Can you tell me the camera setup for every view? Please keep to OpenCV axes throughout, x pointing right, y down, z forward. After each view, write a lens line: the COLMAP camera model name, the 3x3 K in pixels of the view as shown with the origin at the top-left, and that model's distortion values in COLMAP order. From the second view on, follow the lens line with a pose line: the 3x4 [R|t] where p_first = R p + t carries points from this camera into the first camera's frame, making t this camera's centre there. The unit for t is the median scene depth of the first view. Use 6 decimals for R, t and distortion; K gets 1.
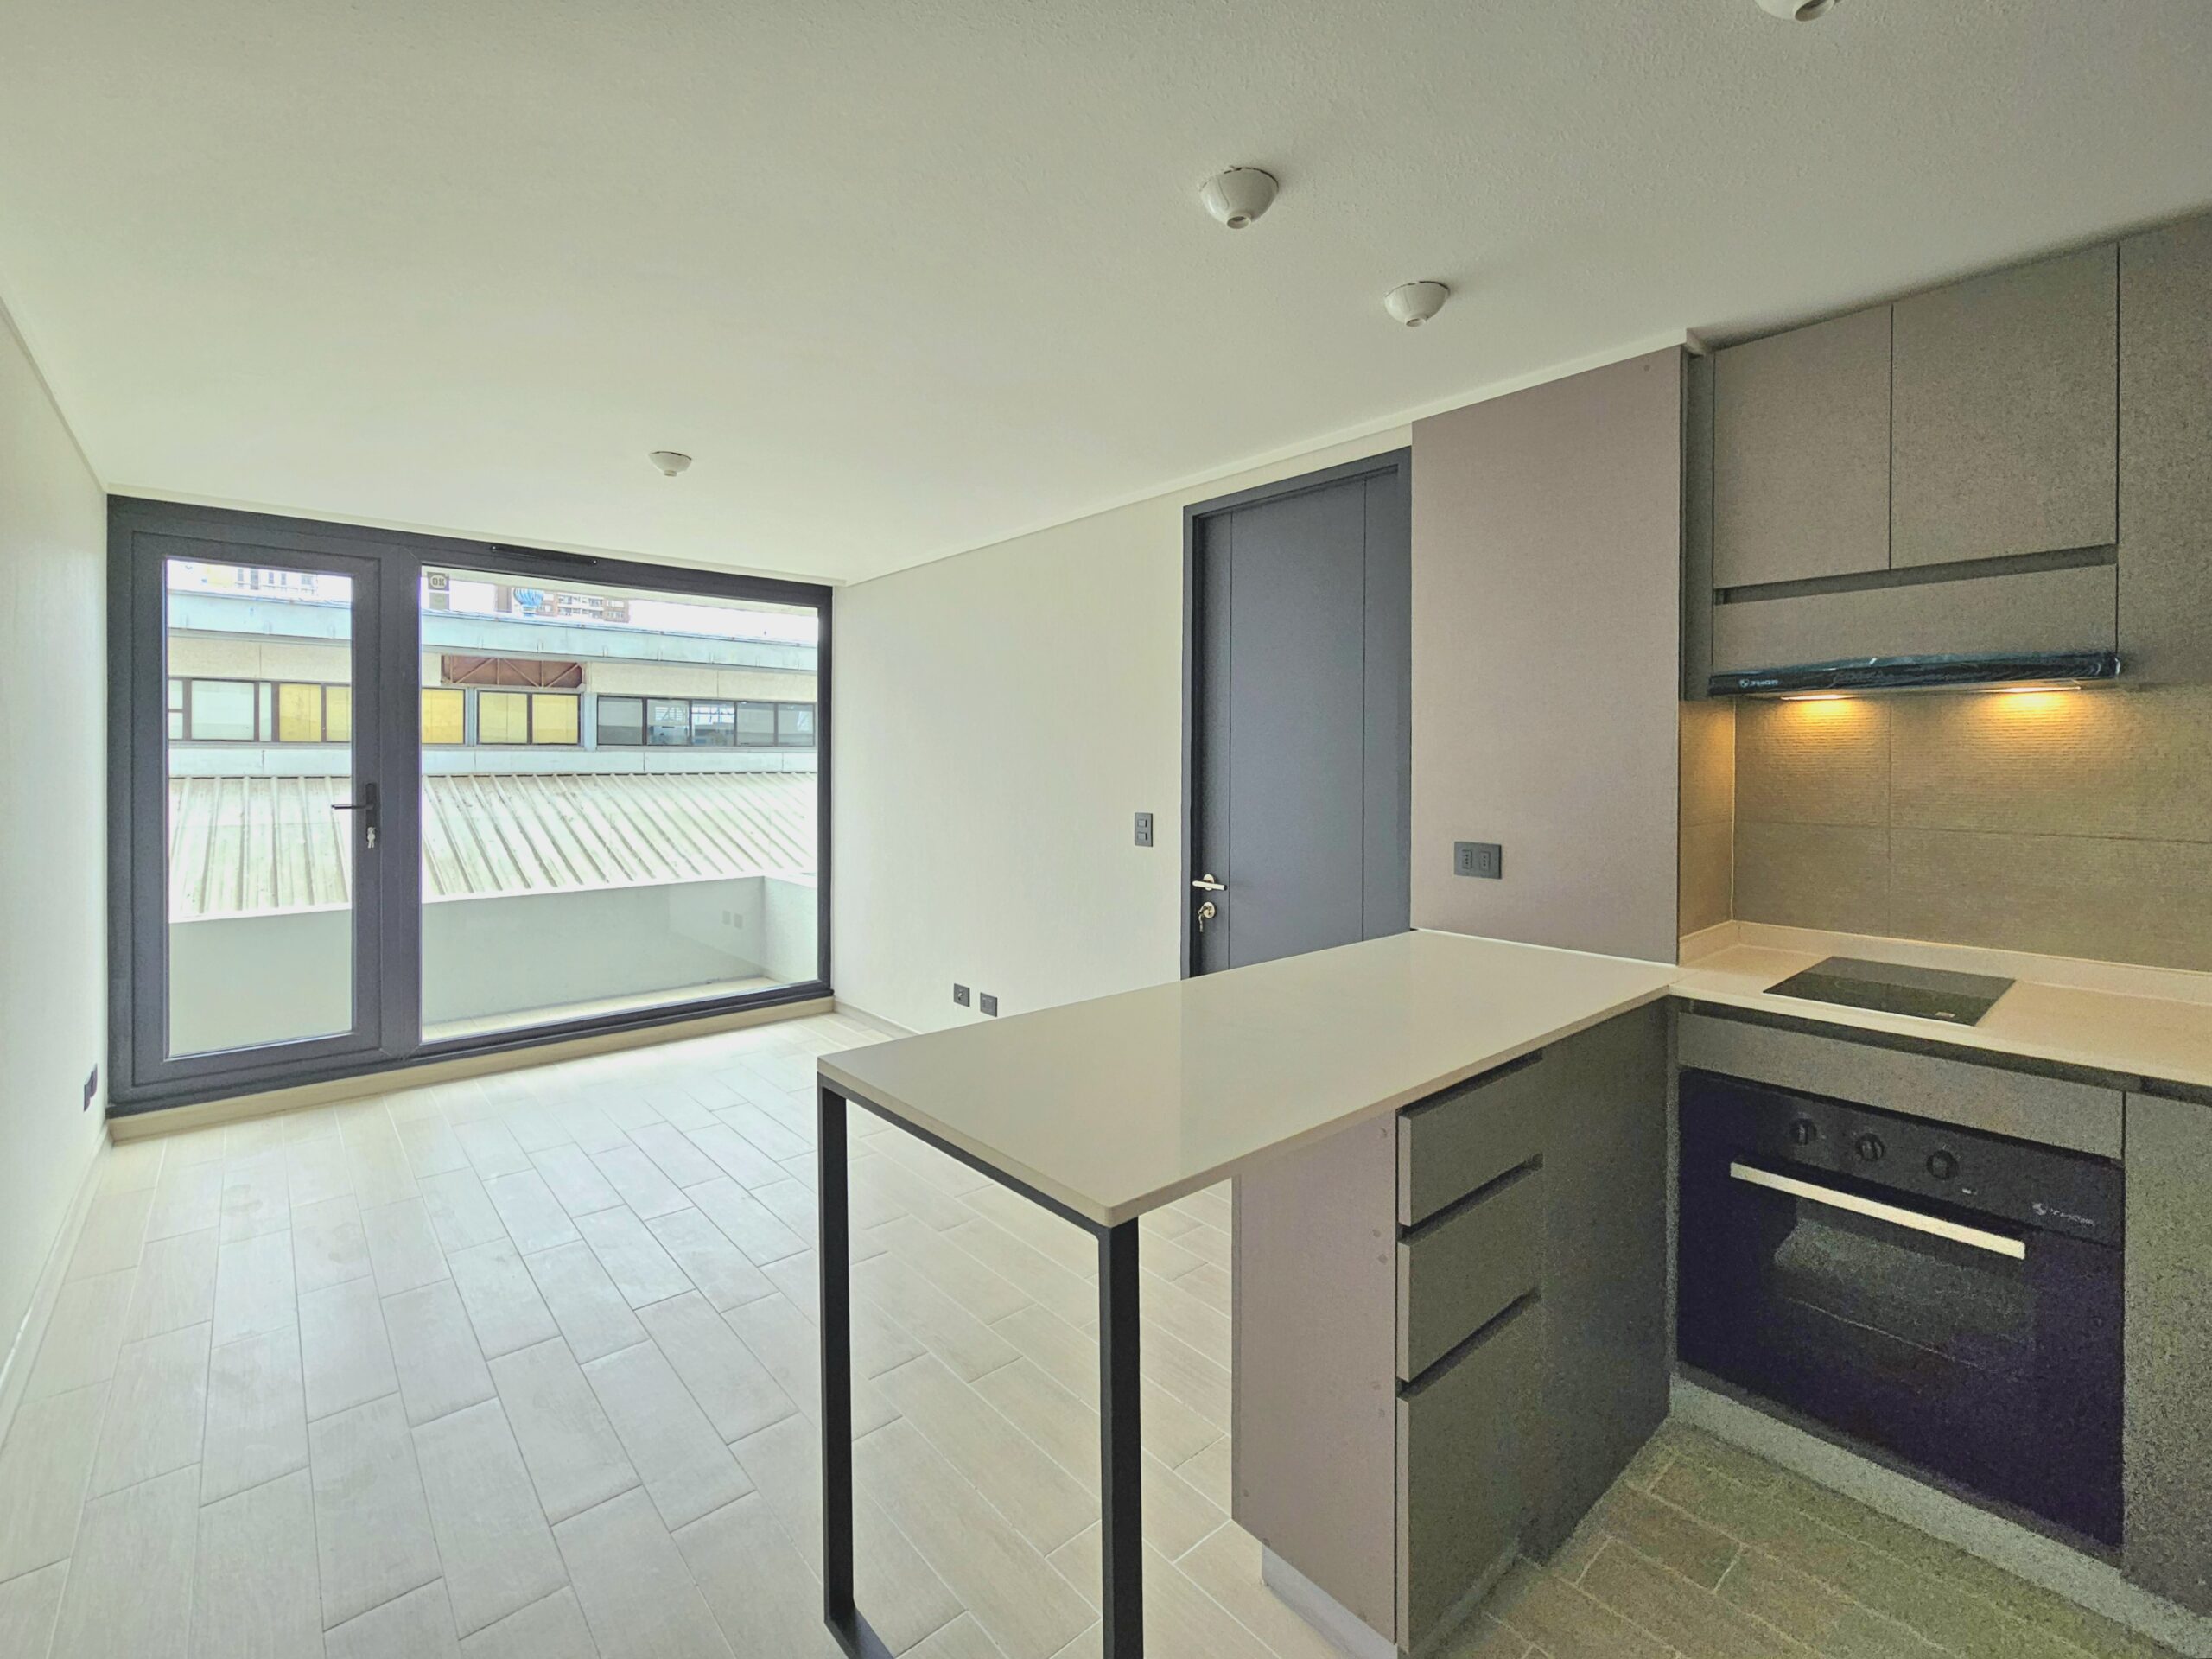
lens RADIAL K [[967.3, 0, 1061.8], [0, 967.3, 762.4], [0, 0, 1]] dist [-0.001302, 0.000201]
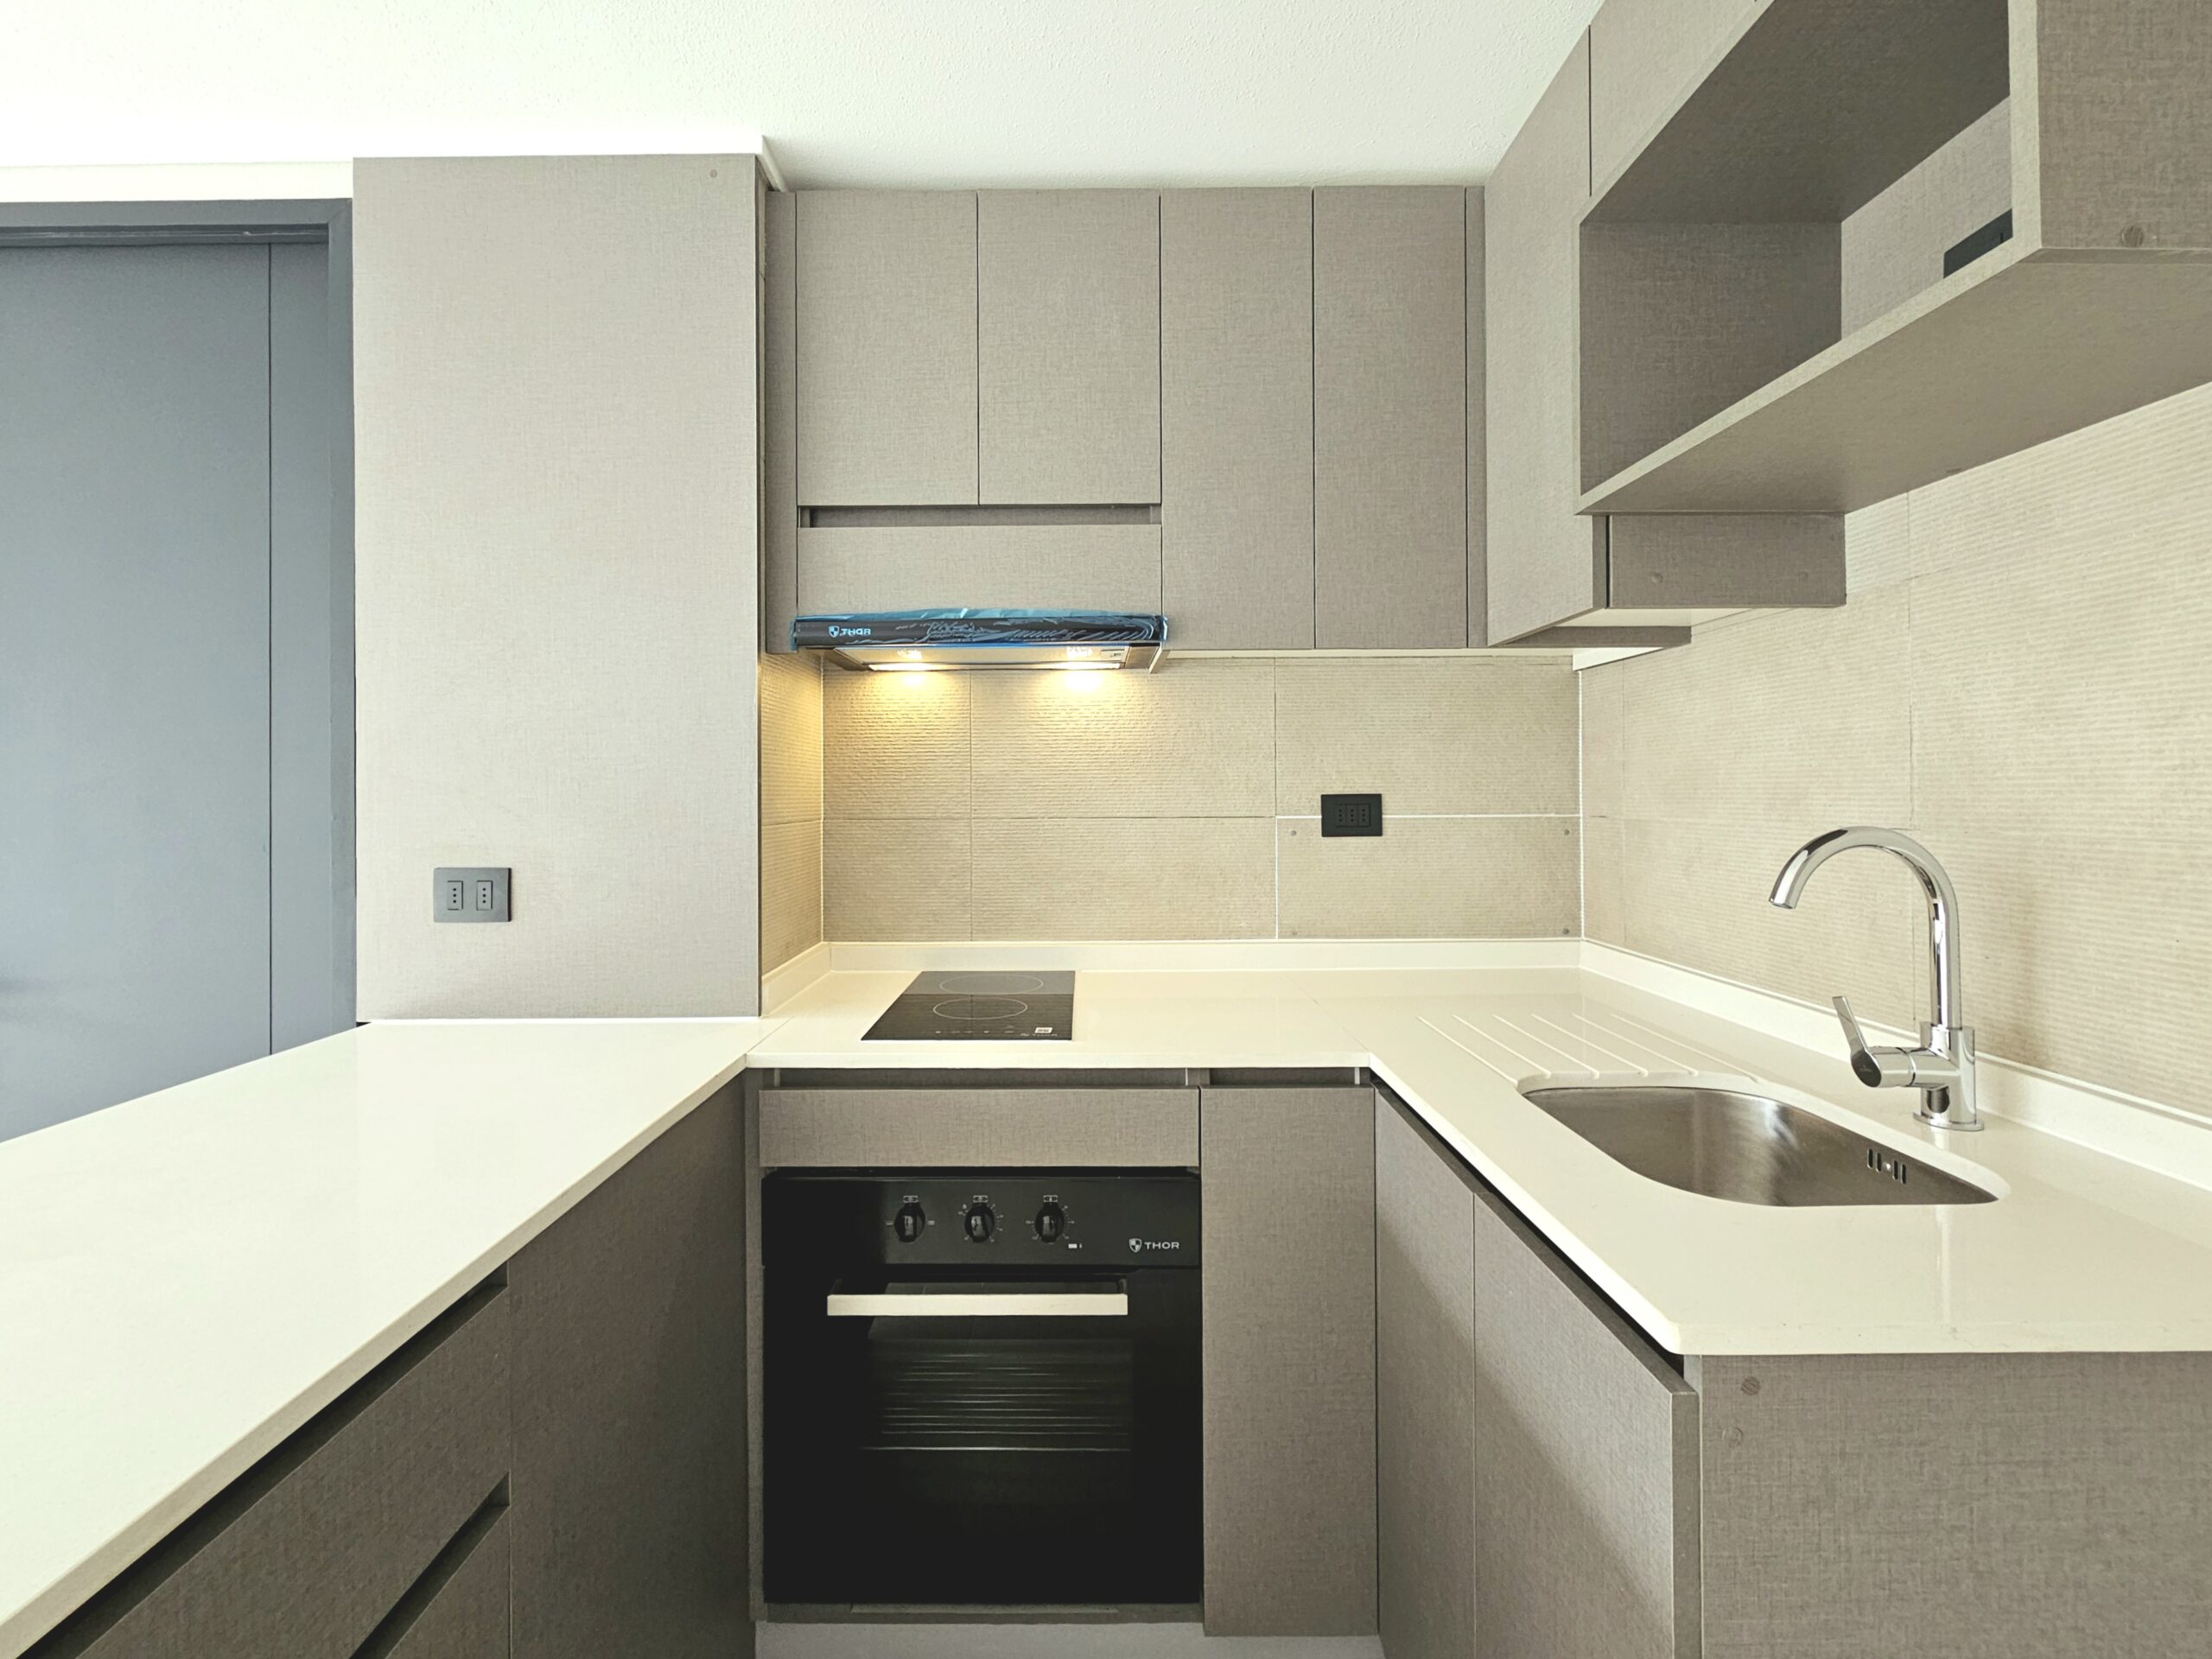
lens RADIAL K [[967.3, 0, 1064.3], [0, 967.3, 785.7], [0, 0, 1]] dist [-0.003173, 0.000216]
pose [[0.653383, -0.003308, 0.757020, 0.259498], [0.012416, 0.999903, -0.006347, 0.048744], [-0.756926, 0.013547, 0.653361, 0.384155]]
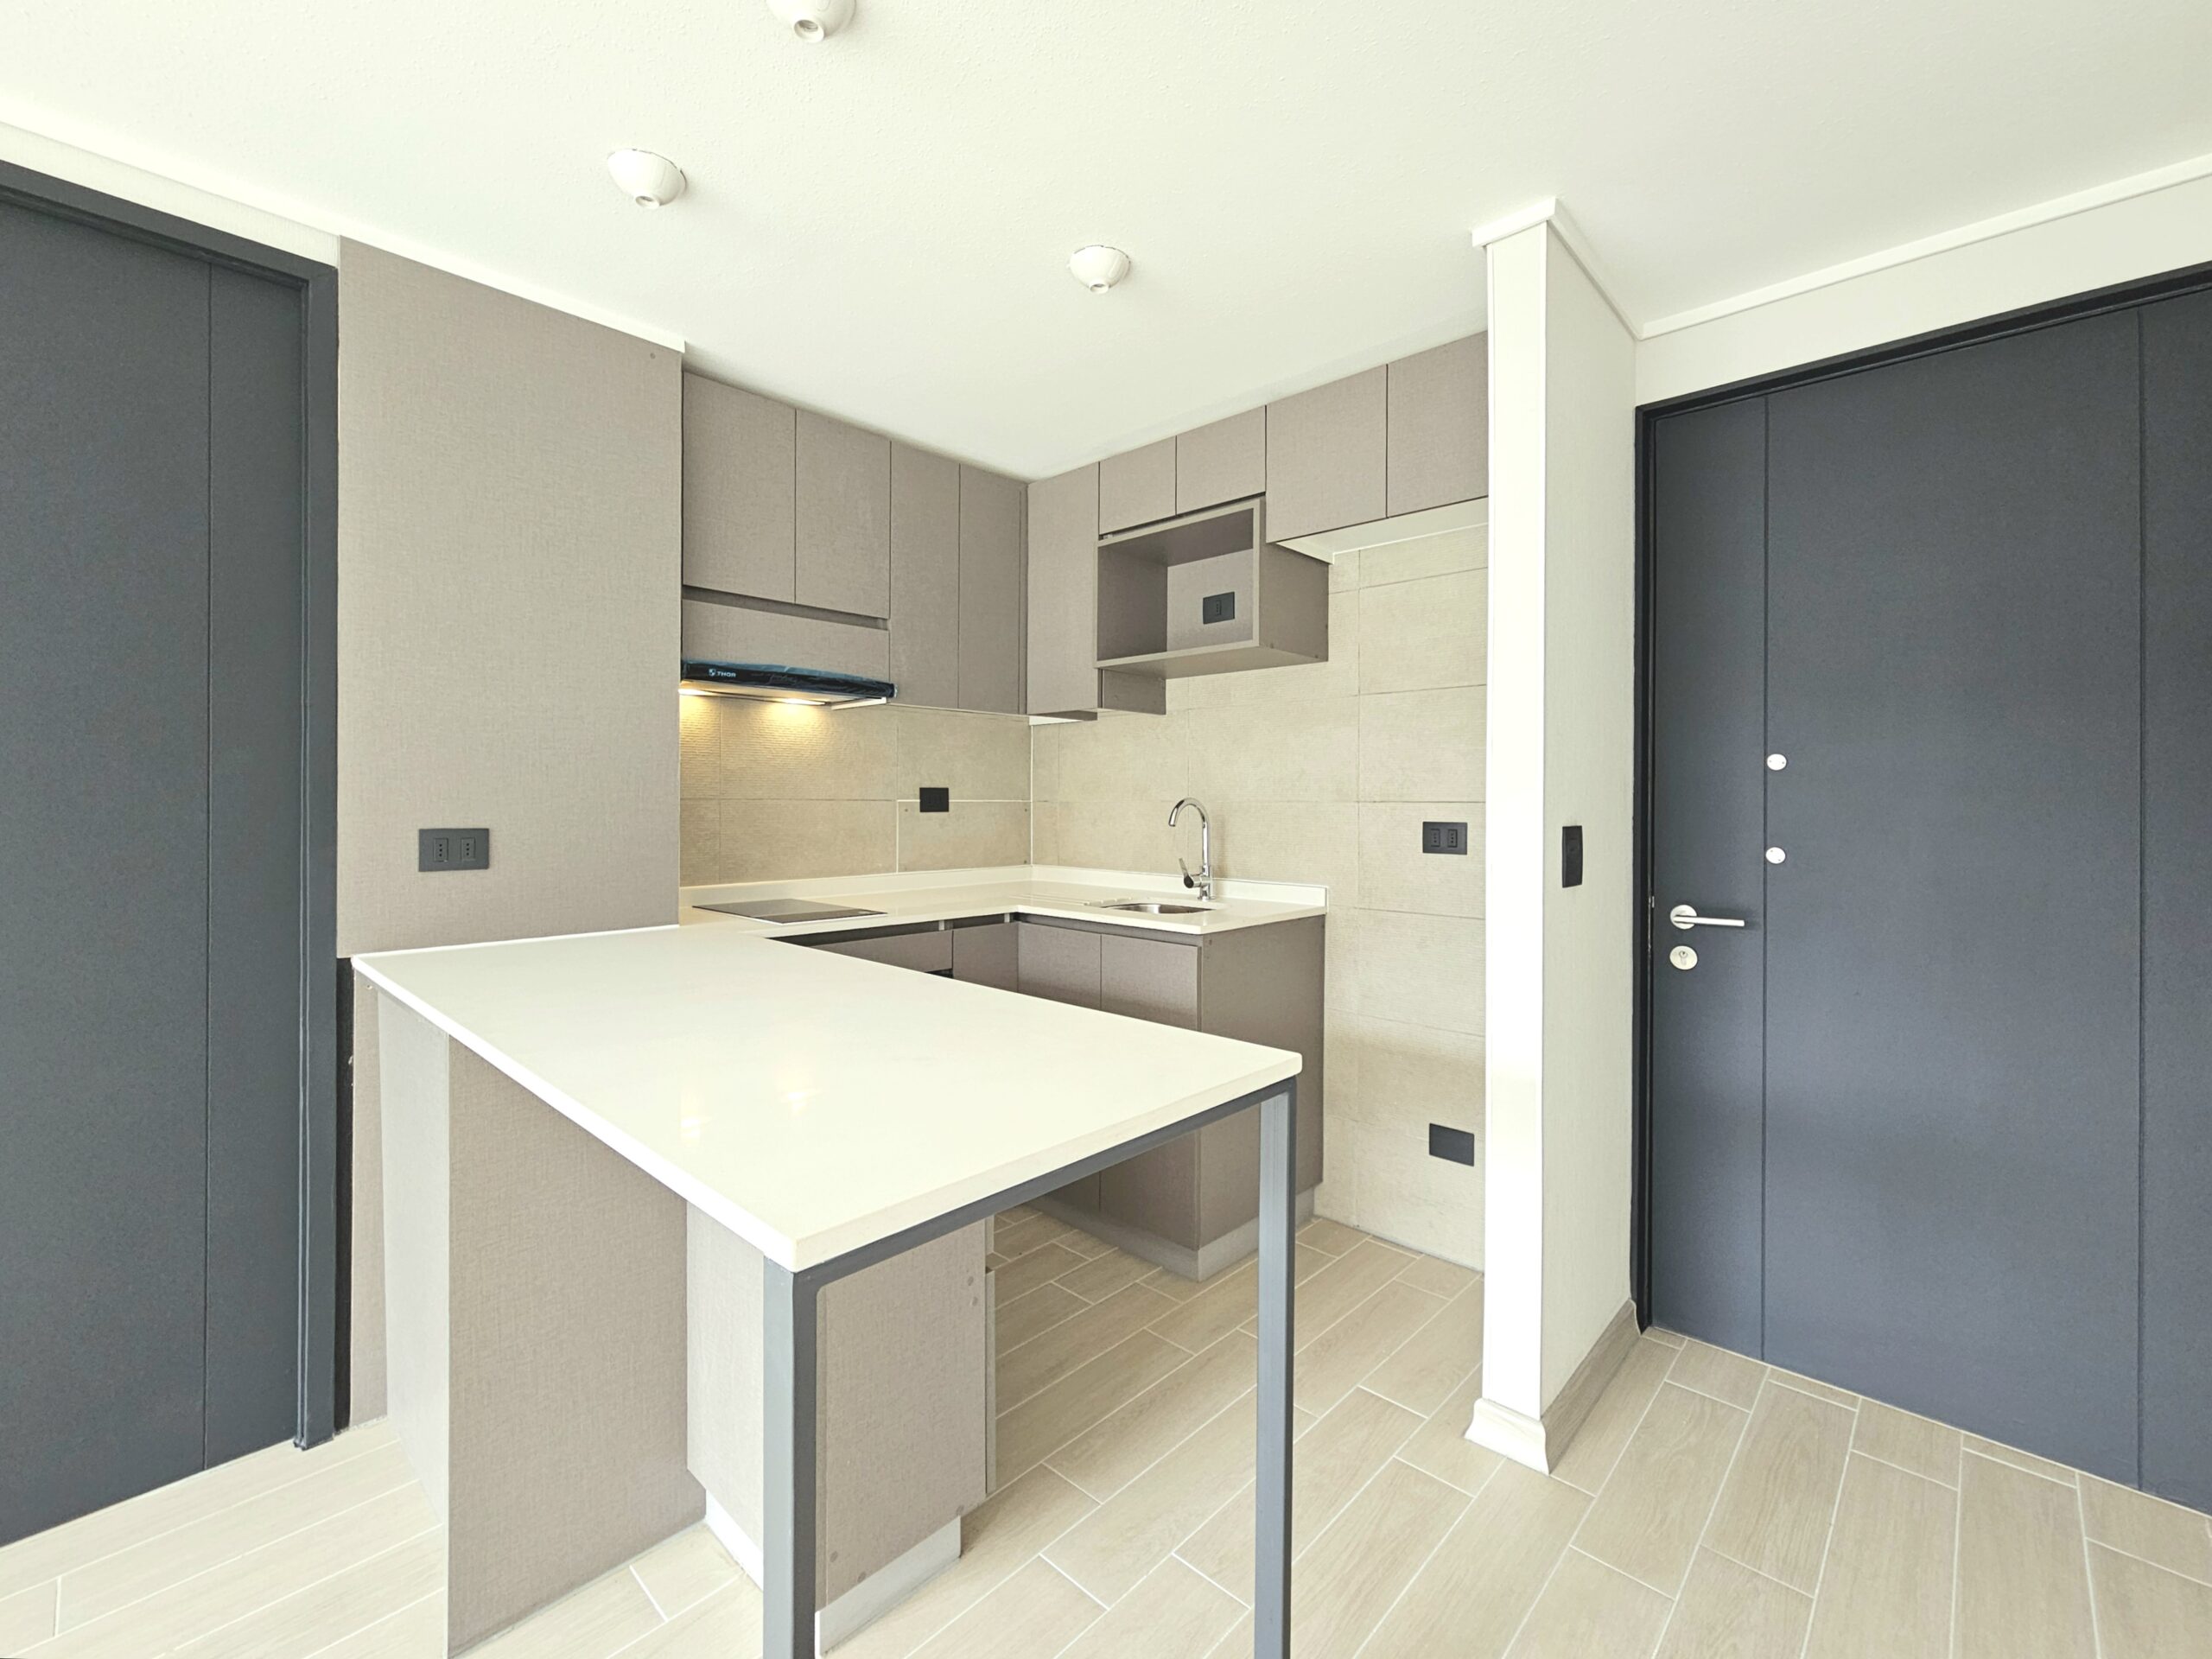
lens RADIAL K [[946.9, 0, 1109.9], [0, 946.9, 802.2], [0, 0, 1]] dist [-0.002312, -0.000249]
pose [[-0.111163, -0.006342, 0.993782, -0.499652], [-0.000060, 0.999980, 0.006375, 0.069511], [-0.993802, 0.000649, -0.111161, 0.678880]]
